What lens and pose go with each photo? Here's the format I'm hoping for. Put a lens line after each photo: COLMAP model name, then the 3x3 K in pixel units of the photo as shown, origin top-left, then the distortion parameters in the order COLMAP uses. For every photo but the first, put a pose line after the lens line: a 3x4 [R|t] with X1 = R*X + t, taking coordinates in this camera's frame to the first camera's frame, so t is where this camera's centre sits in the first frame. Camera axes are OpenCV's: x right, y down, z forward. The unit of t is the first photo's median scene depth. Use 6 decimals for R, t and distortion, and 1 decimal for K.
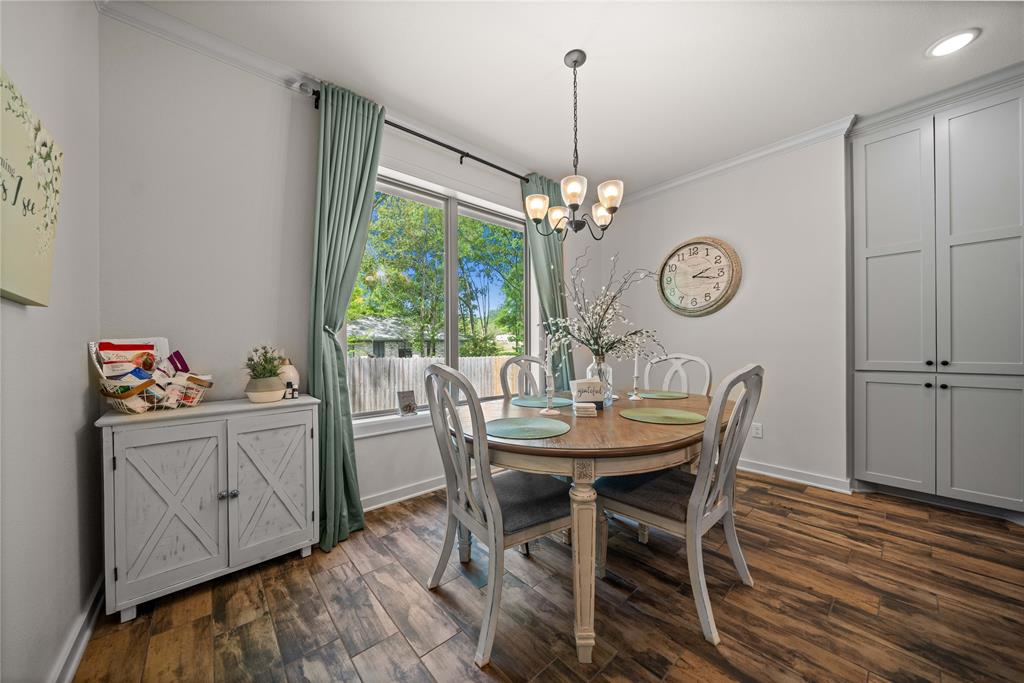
lens RADIAL K [[356.8, 0, 510.1], [0, 356.8, 344.1], [0, 0, 1]] dist [-0.005813, -0.000010]
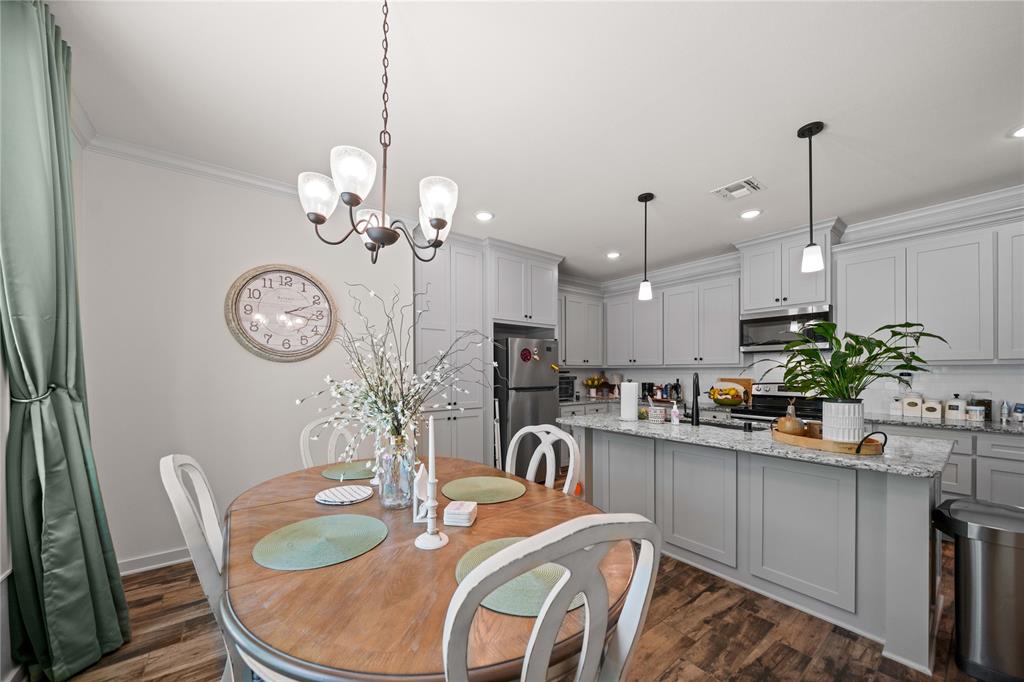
lens RADIAL K [[371.1, 0, 504.5], [0, 371.1, 374.7], [0, 0, 1]] dist [-0.002076, -0.000125]
pose [[0.064185, 0.001906, 0.997936, -0.521533], [-0.007475, 0.999971, -0.001429, -0.091967], [-0.997910, -0.007368, 0.064198, 0.814728]]
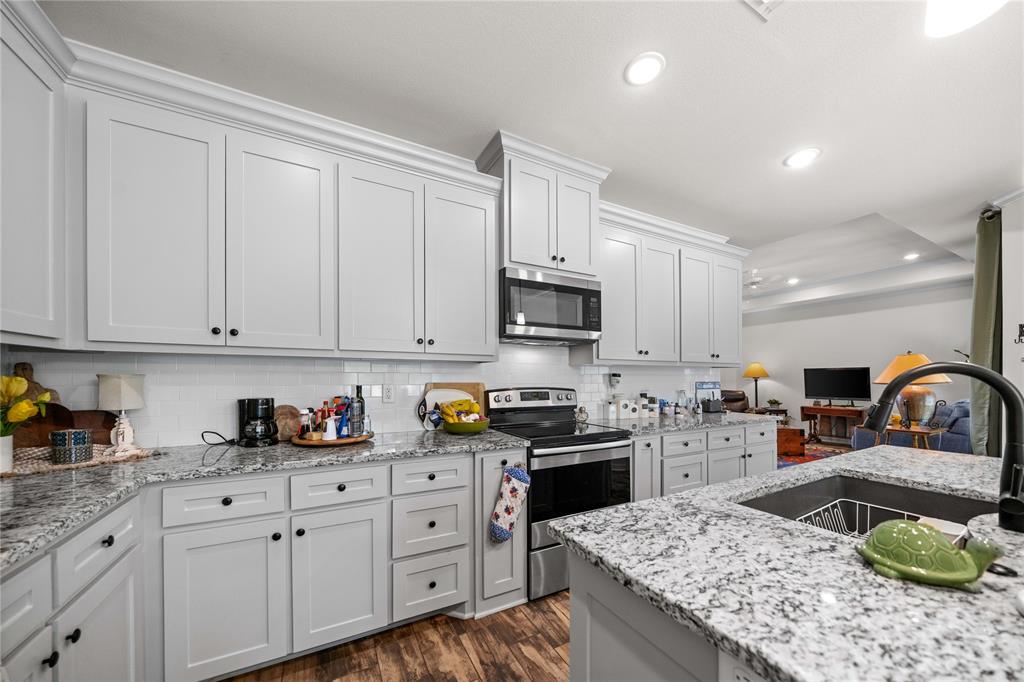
lens RADIAL K [[369.6, 0, 515.8], [0, 369.6, 378.9], [0, 0, 1]] dist [-0.002336, -0.000049]
pose [[-0.975845, 0.008869, 0.218285, 1.499737], [0.007582, 0.999949, -0.006735, -0.084812], [-0.218334, -0.004917, -0.975862, 0.736870]]
